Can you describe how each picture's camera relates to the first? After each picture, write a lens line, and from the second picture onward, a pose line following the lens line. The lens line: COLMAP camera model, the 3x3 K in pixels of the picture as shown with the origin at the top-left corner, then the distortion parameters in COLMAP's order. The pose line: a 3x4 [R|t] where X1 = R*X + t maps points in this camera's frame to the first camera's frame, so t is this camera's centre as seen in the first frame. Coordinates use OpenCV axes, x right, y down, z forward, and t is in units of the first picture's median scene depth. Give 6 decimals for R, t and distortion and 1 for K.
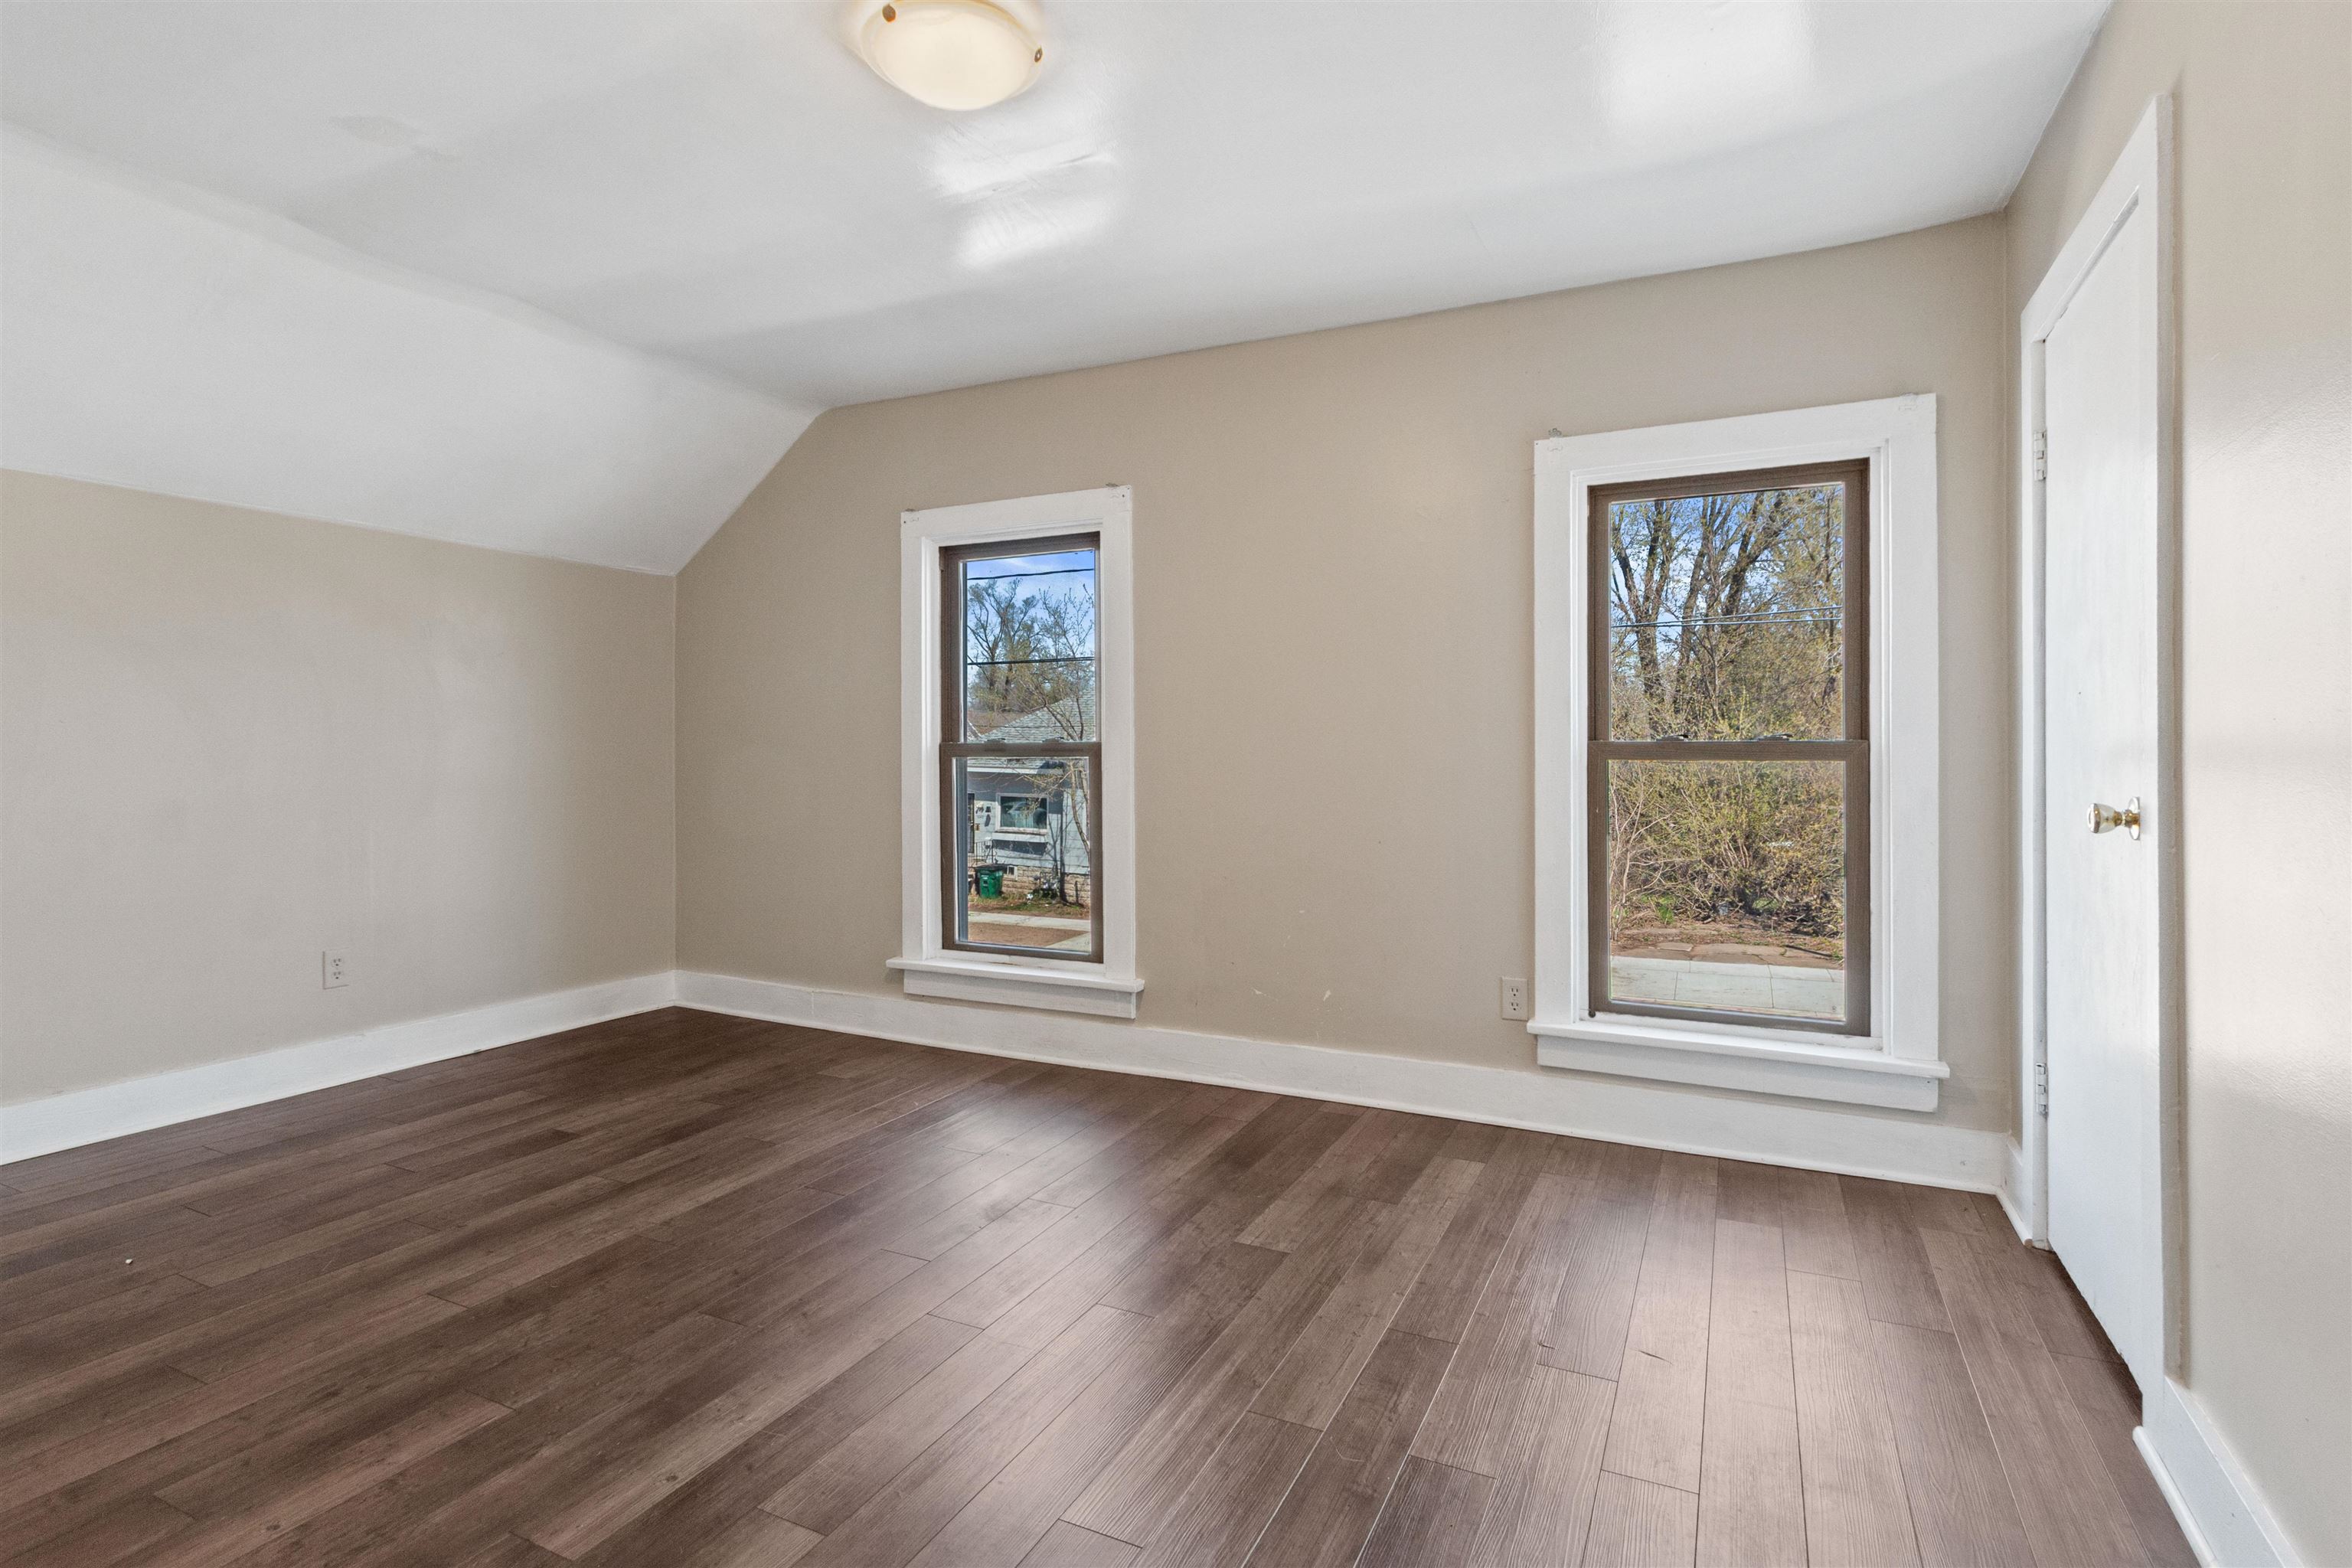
lens RADIAL K [[1153.8, 0, 1190.7], [0, 1153.8, 738.6], [0, 0, 1]] dist [0.001953, 0.000058]
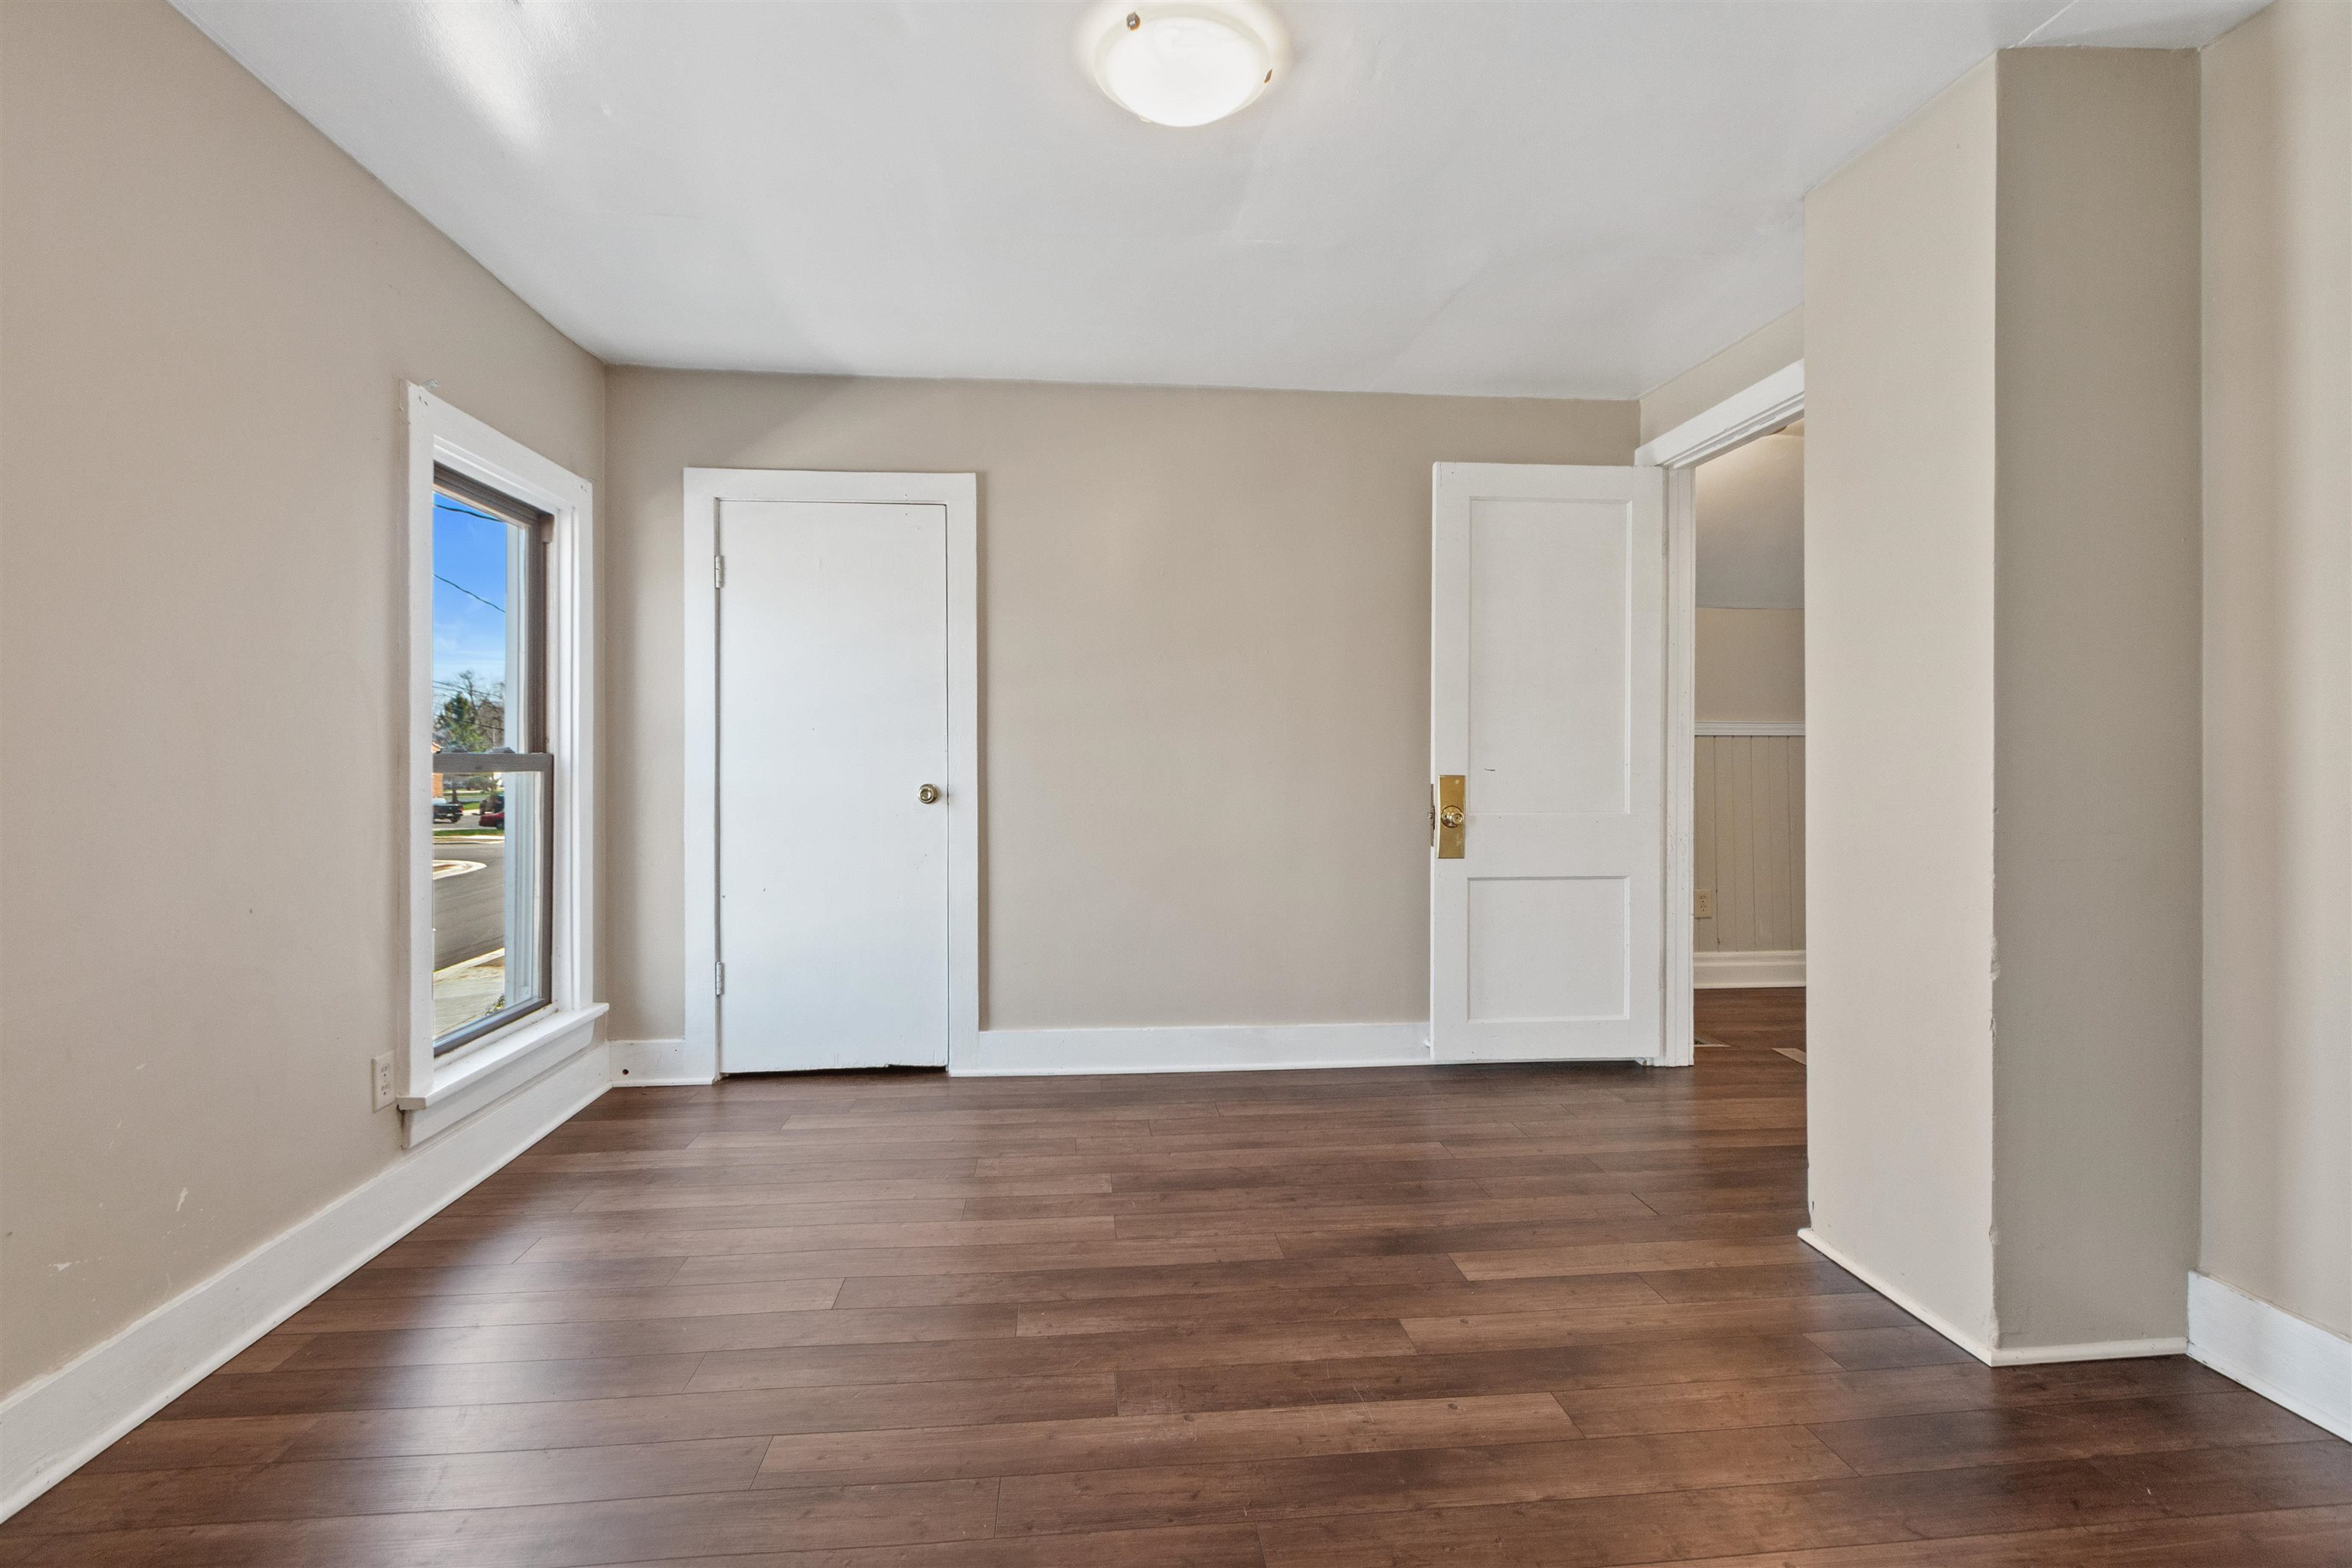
lens RADIAL K [[1106.5, 0, 1176.6], [0, 1106.5, 742.4], [0, 0, 1]] dist [0.007865, -0.001234]
pose [[-0.517737, 0.010616, 0.855474, -0.728236], [-0.006007, 0.999853, -0.016043, 0.005958], [-0.855518, -0.013445, -0.517598, 1.053862]]
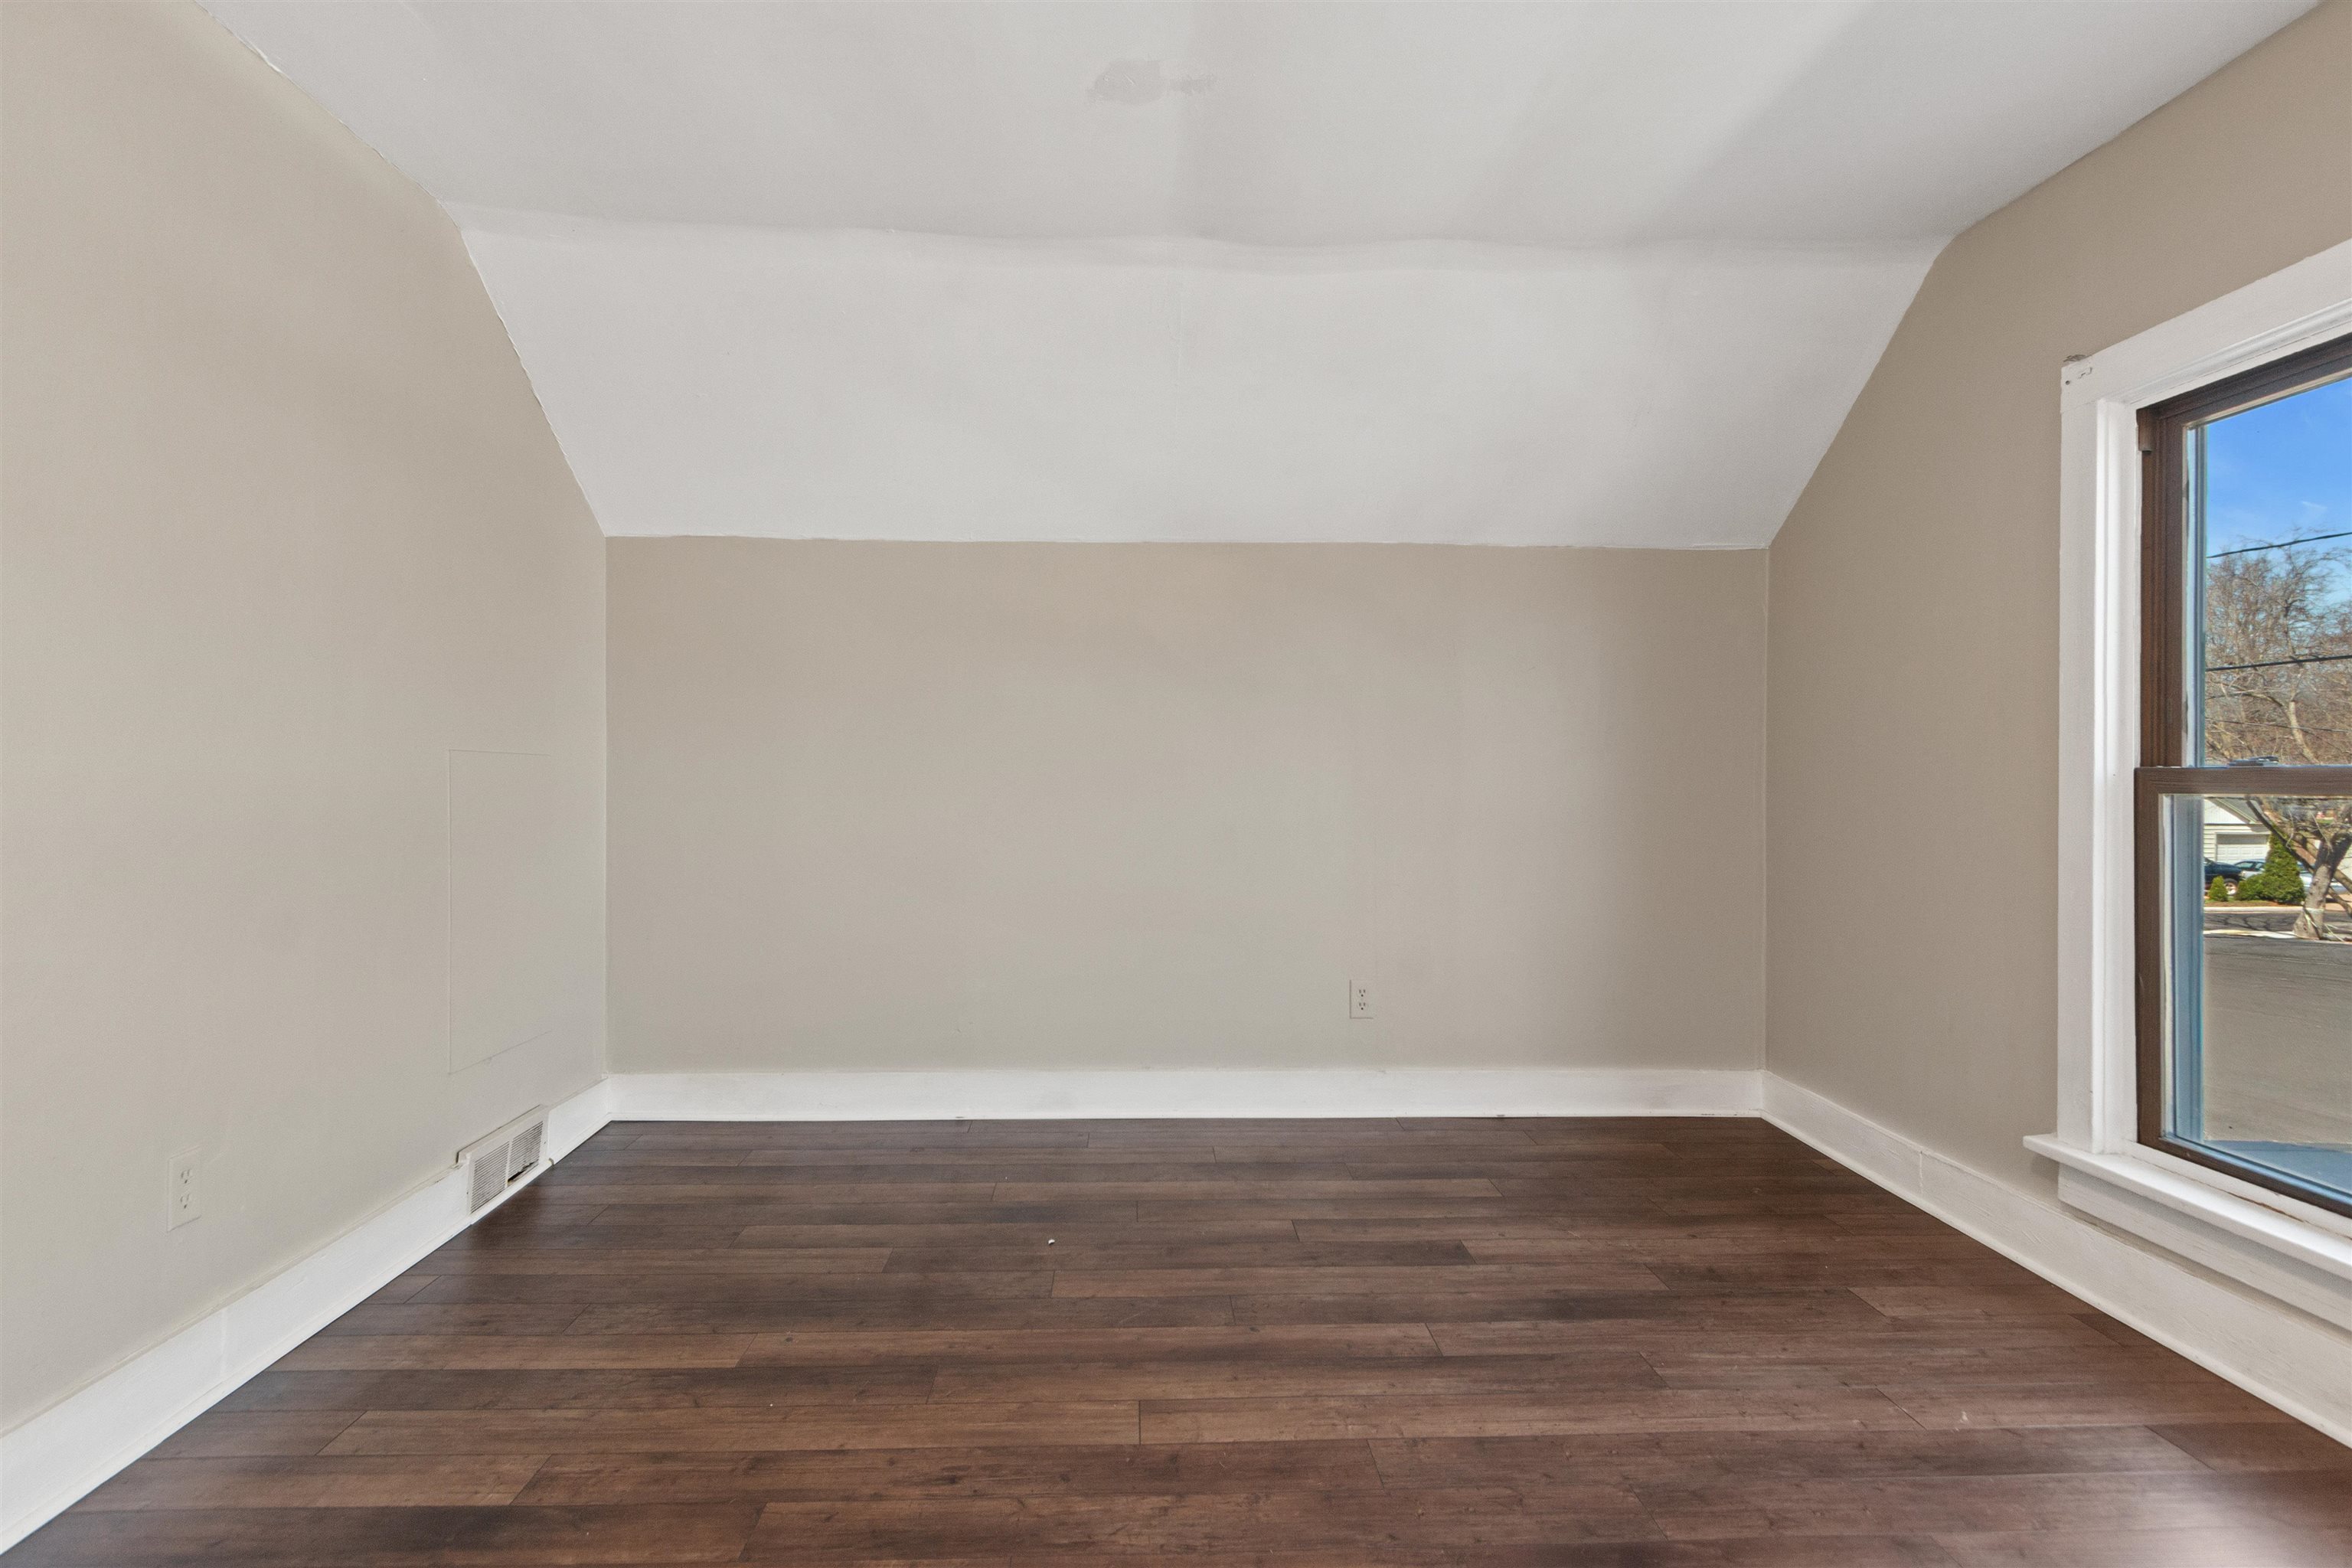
lens RADIAL K [[1205.8, 0, 1171.5], [0, 1205.8, 789.7], [0, 0, 1]] dist [0.014026, -0.001326]
pose [[0.464640, 0.011446, -0.885426, 0.118308], [0.003478, 0.999885, 0.014751, 0.005541], [0.885493, -0.009934, 0.464547, 0.470298]]
